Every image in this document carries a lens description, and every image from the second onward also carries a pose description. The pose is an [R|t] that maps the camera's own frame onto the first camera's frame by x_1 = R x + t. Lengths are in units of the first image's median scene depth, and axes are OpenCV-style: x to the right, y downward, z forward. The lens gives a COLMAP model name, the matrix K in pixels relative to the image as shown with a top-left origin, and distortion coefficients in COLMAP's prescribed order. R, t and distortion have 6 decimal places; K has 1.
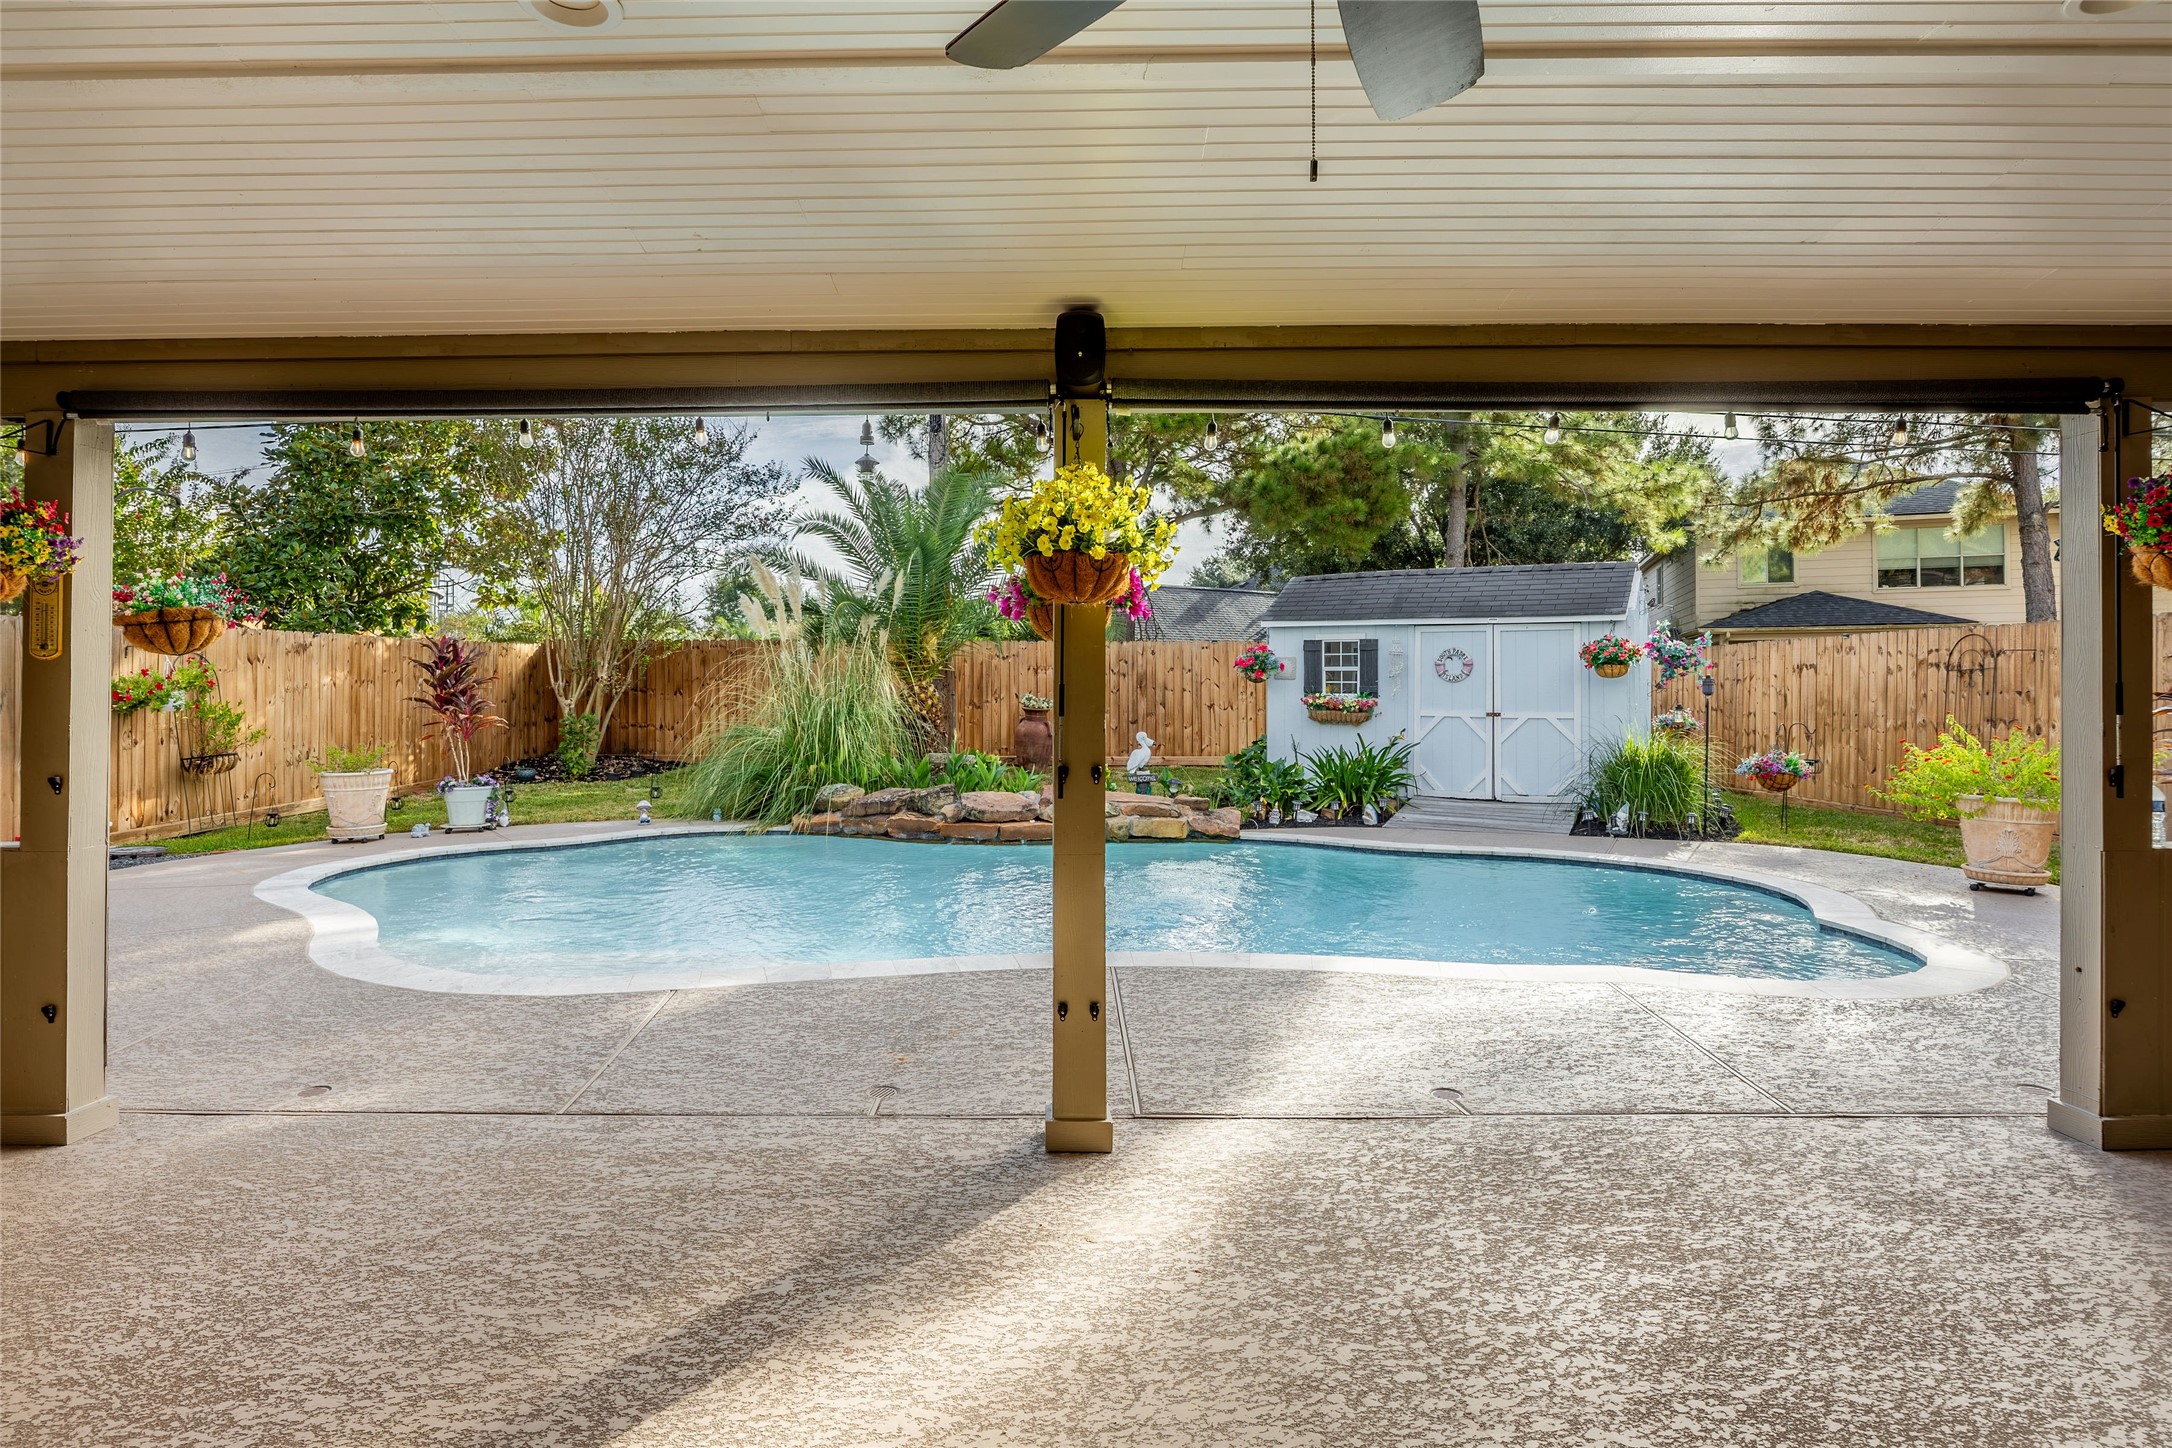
lens RADIAL K [[1164.0, 0, 1064.7], [0, 1164.0, 680.4], [0, 0, 1]] dist [-0.013168, 0.003134]
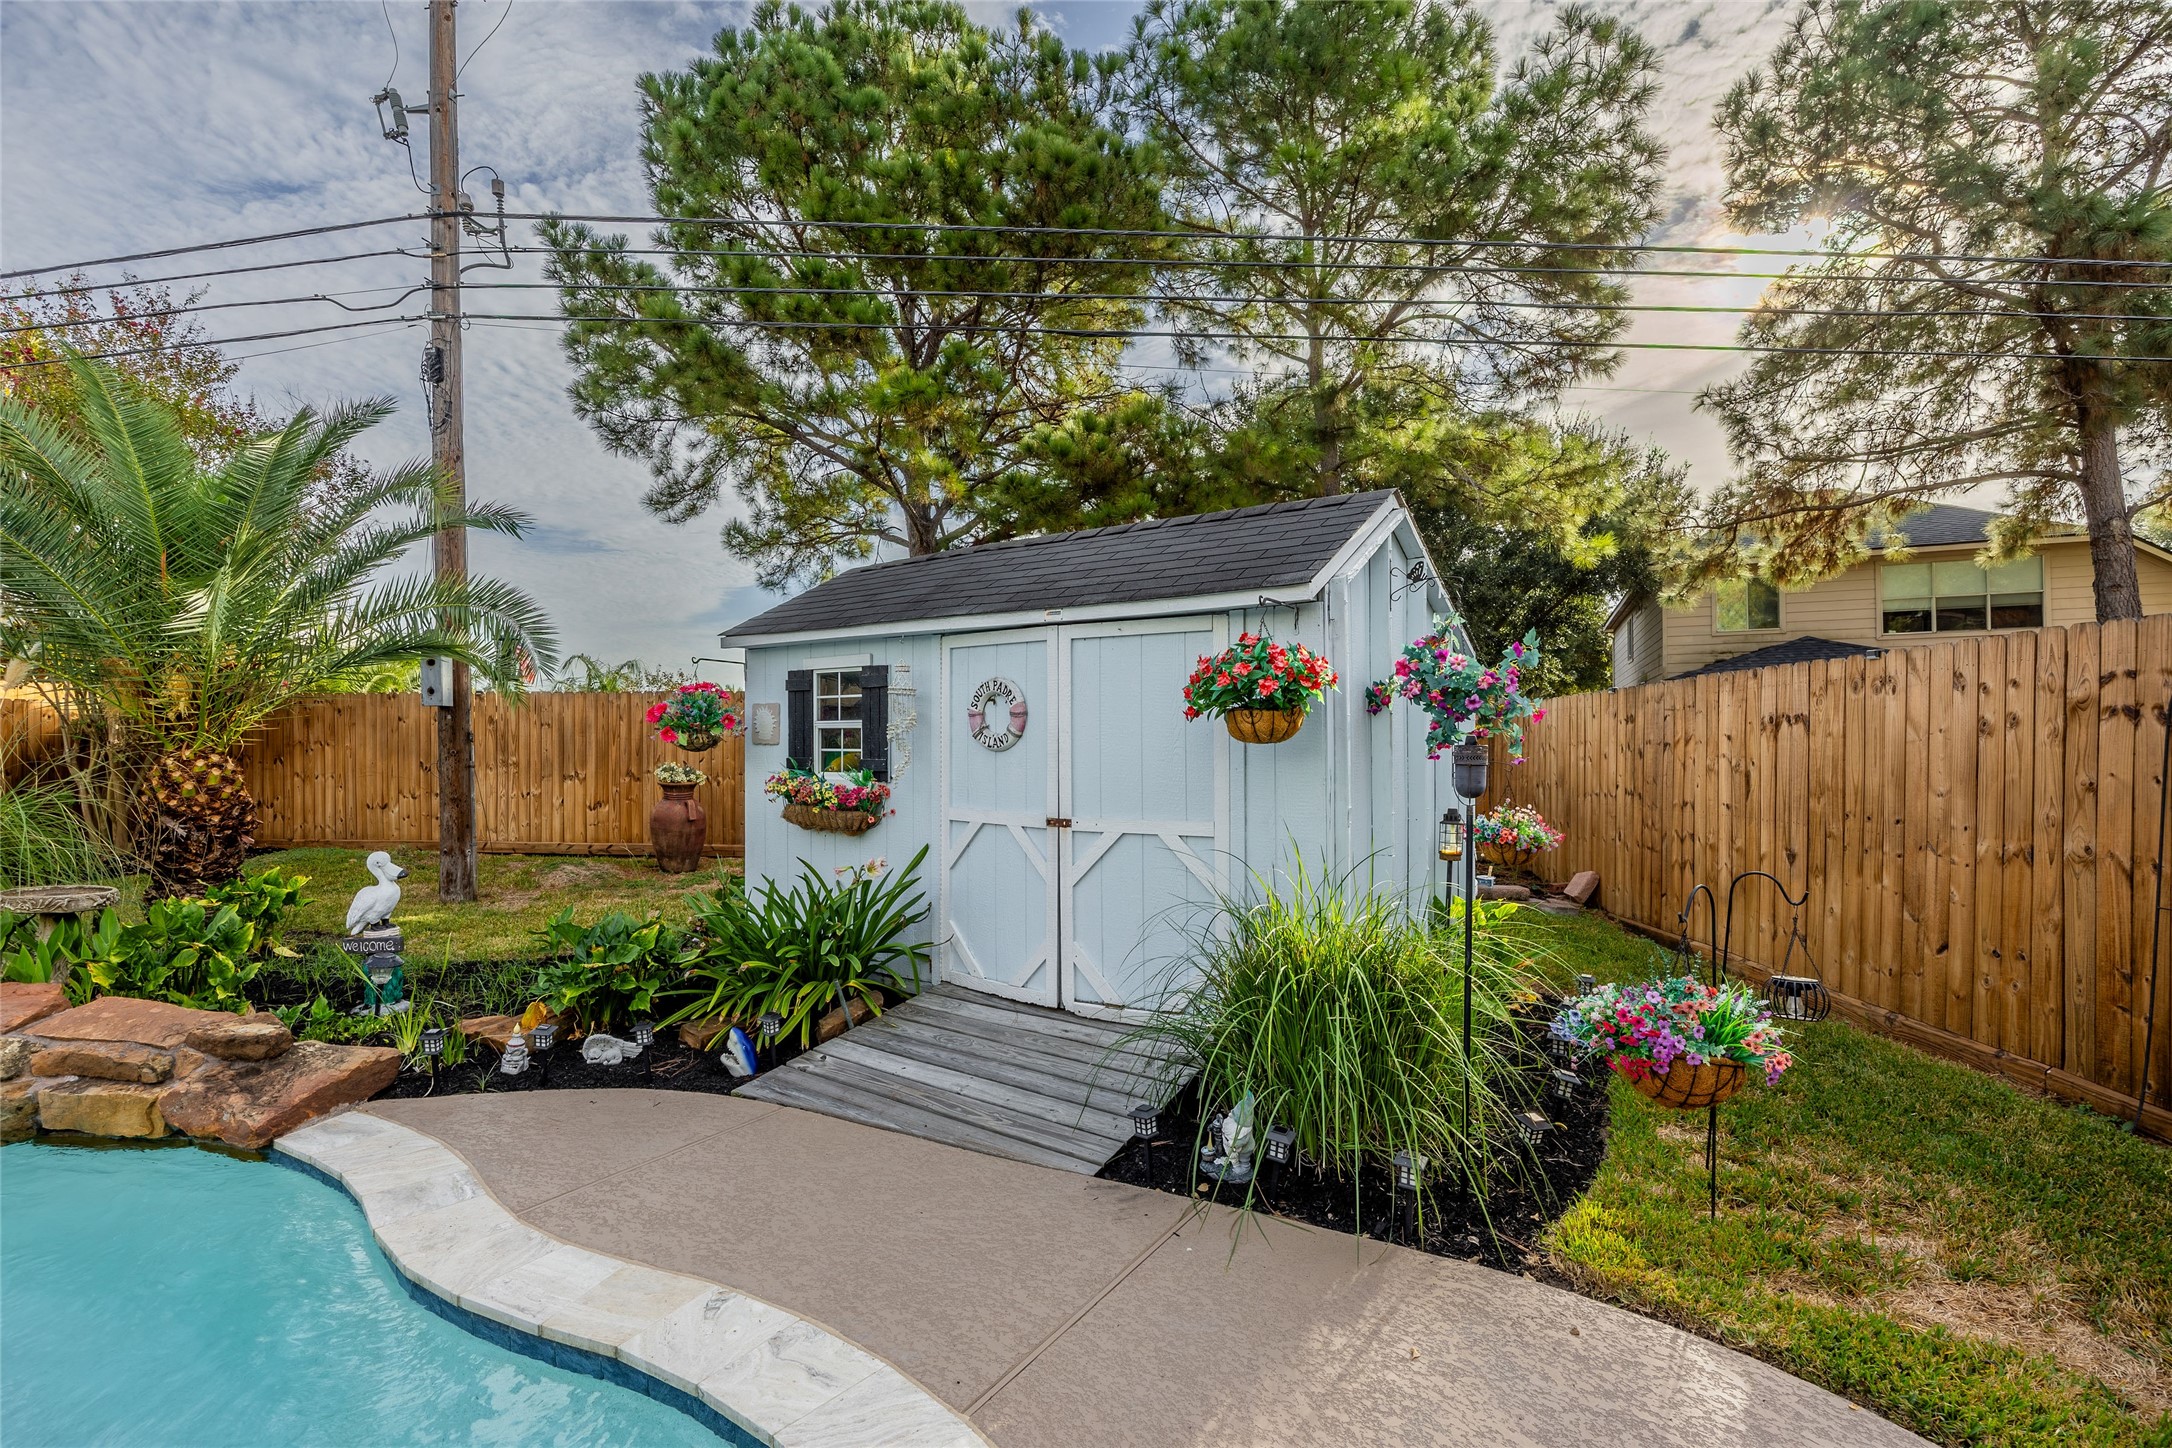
lens RADIAL K [[965.4, 0, 1075.6], [0, 965.4, 737.5], [0, 0, 1]] dist [-0.010854, -0.000022]
pose [[0.997106, -0.000341, -0.076024, 0.380954], [0.000131, 0.999996, -0.002769, -0.003112], [0.076025, 0.002751, 0.997102, 0.587616]]
